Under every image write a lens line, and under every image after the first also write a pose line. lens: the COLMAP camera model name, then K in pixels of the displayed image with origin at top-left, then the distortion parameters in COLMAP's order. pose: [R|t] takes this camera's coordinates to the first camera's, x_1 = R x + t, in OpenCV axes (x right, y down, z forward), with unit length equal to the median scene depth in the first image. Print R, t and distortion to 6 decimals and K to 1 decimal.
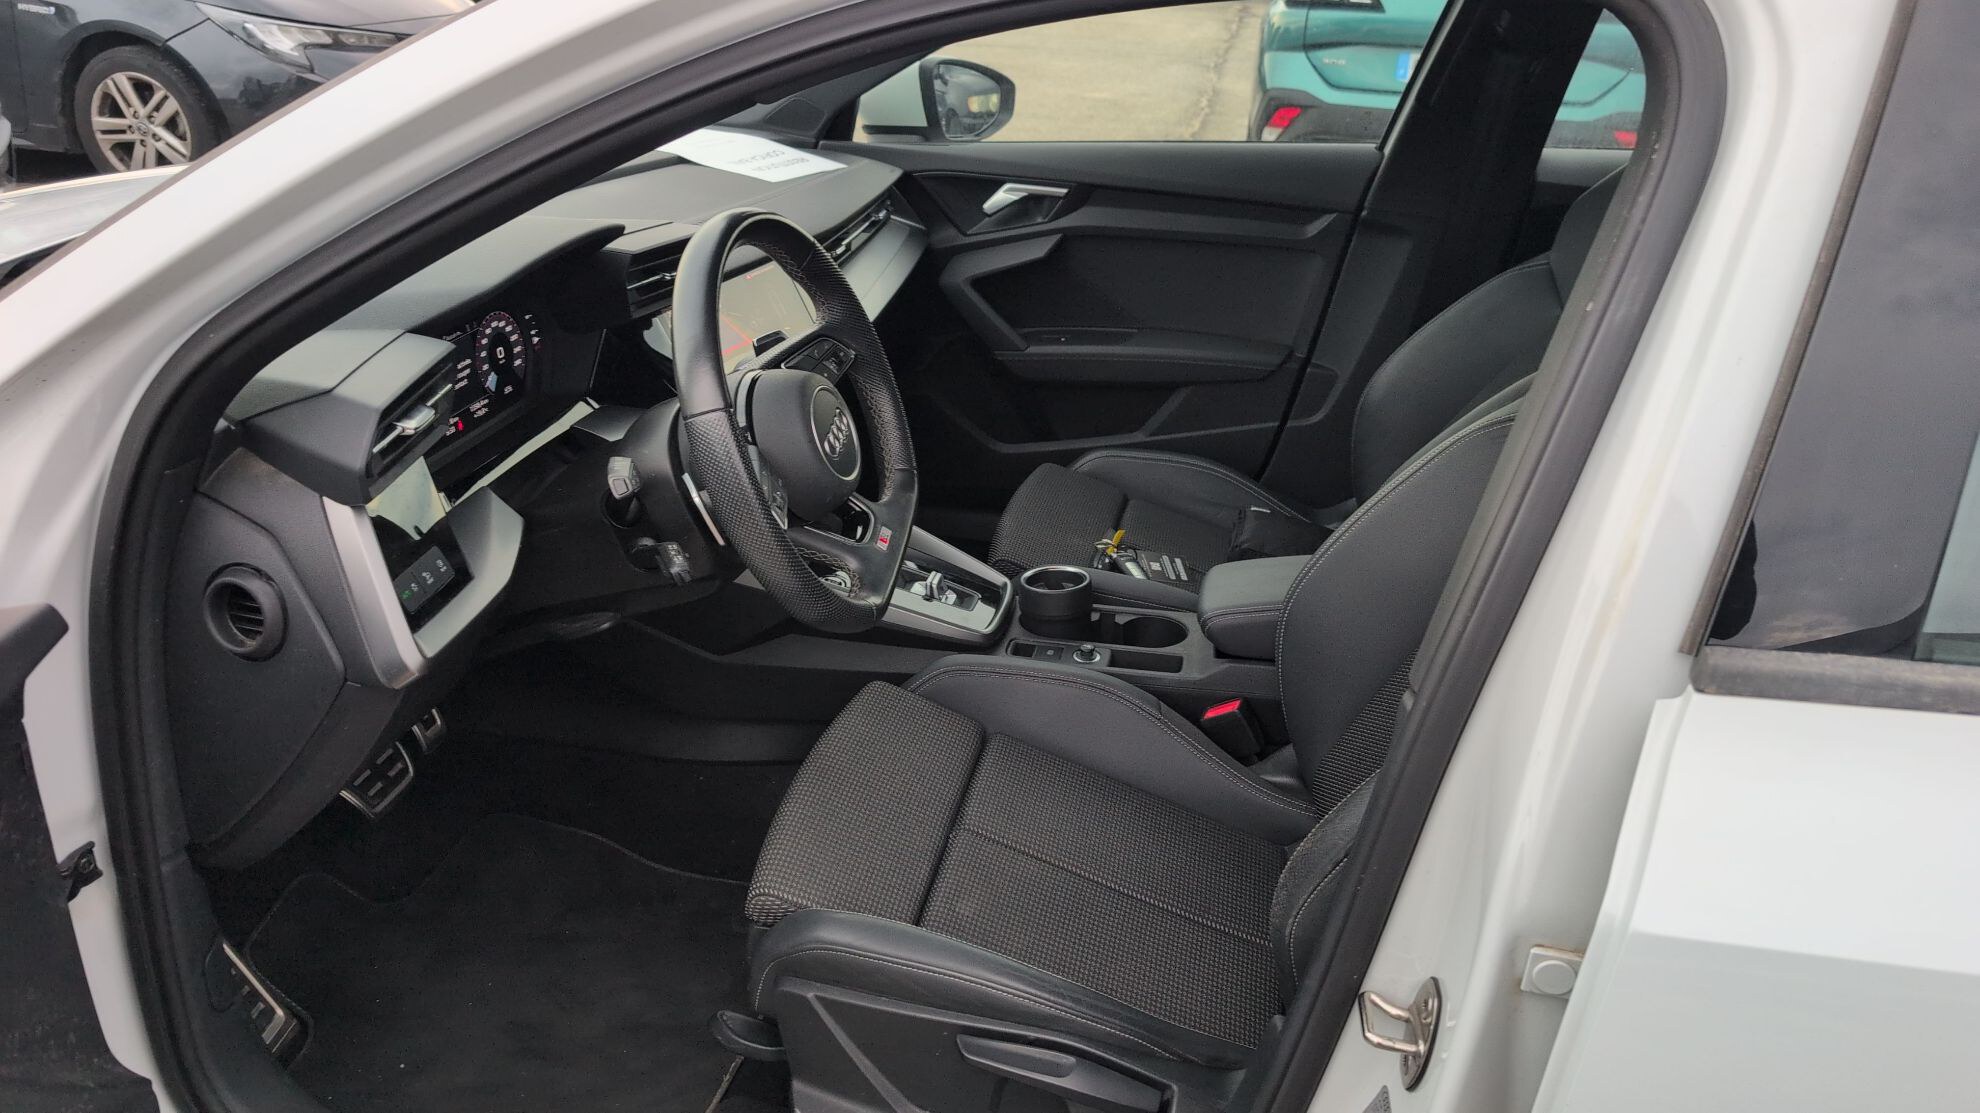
lens RADIAL K [[1490.9, 0, 990.0], [0, 1490.9, 556.5], [0, 0, 1]] dist [0.062152, 0.001878]
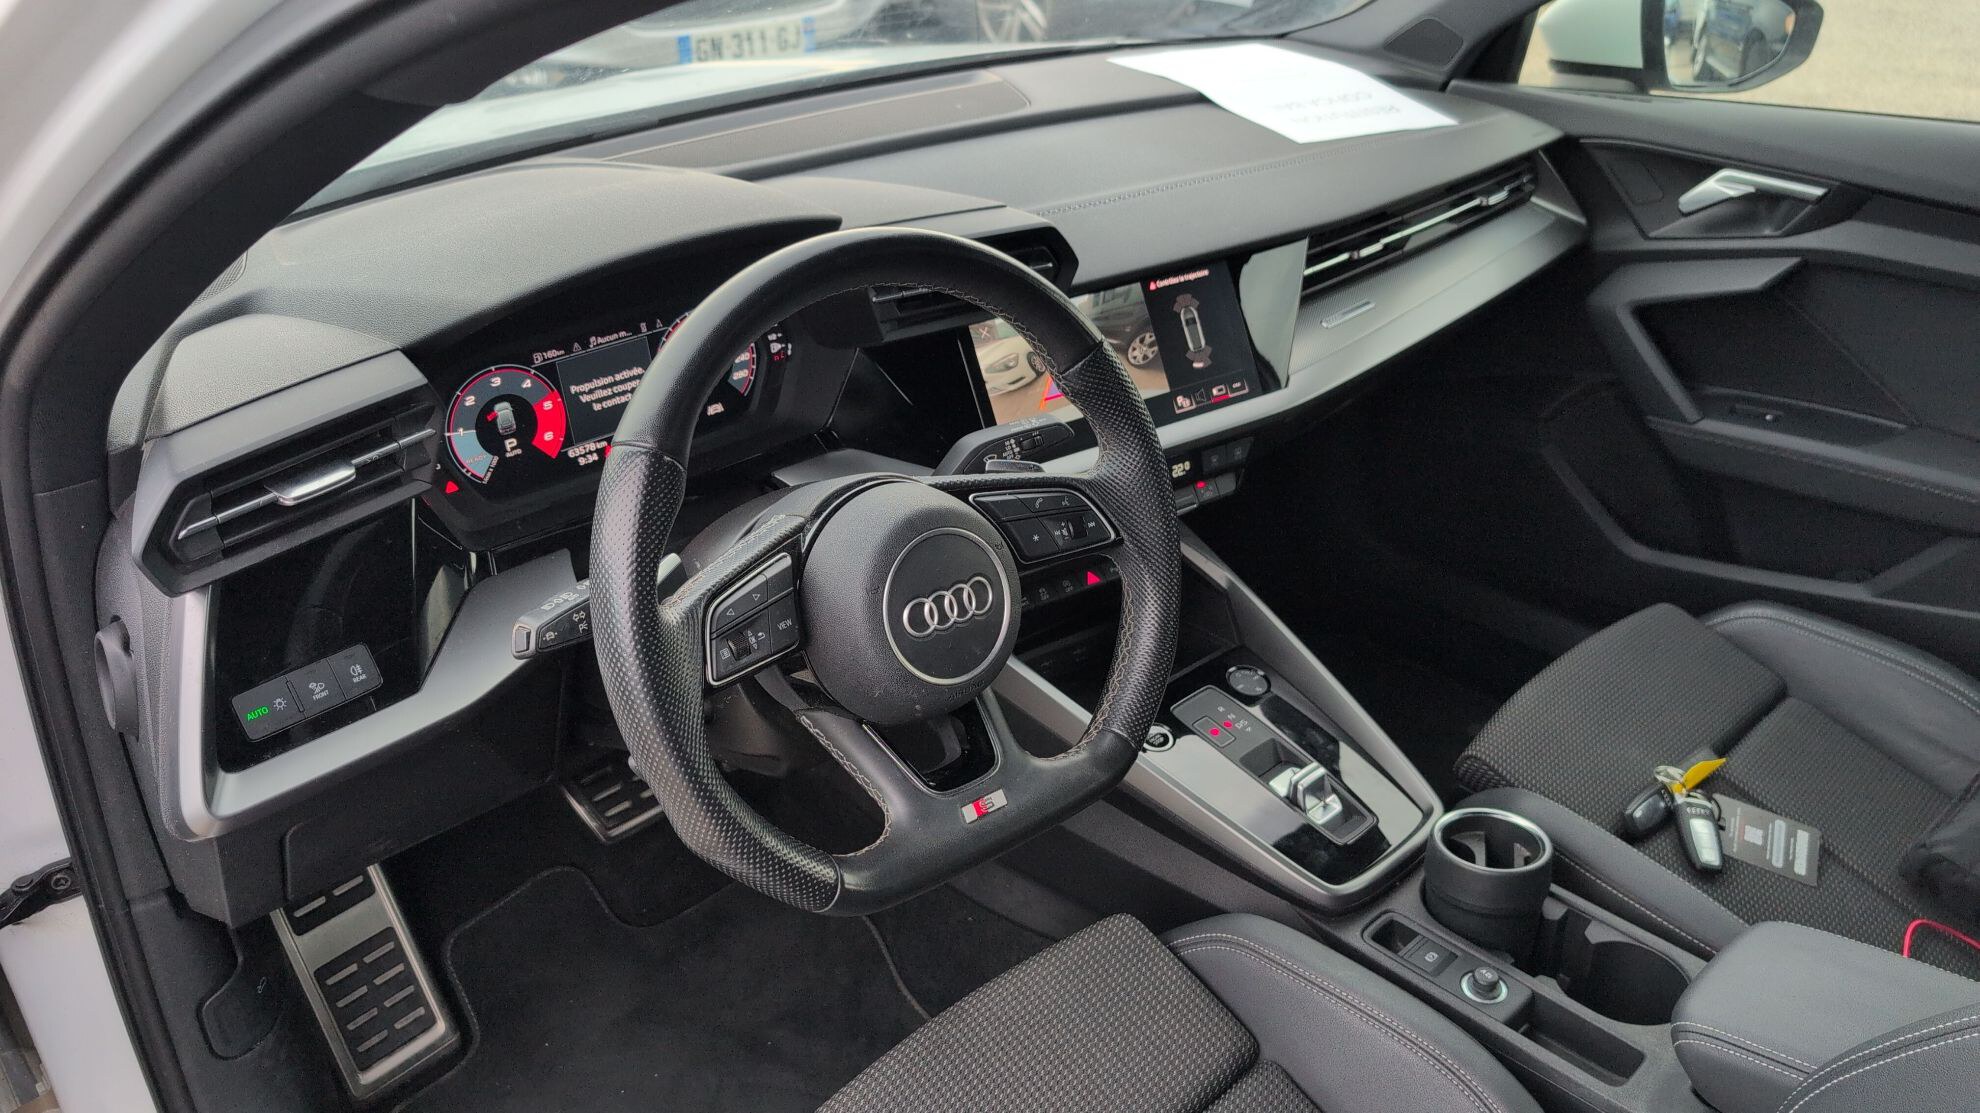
lens RADIAL K [[1481.3, 0, 990.0], [0, 1481.3, 556.5], [0, 0, 1]] dist [-0.008767, -0.004692]
pose [[0.805841, 0.253503, -0.535122, 0.138885], [-0.206349, 0.967298, 0.147497, -0.116375], [0.555014, -0.008437, 0.831798, 0.294190]]
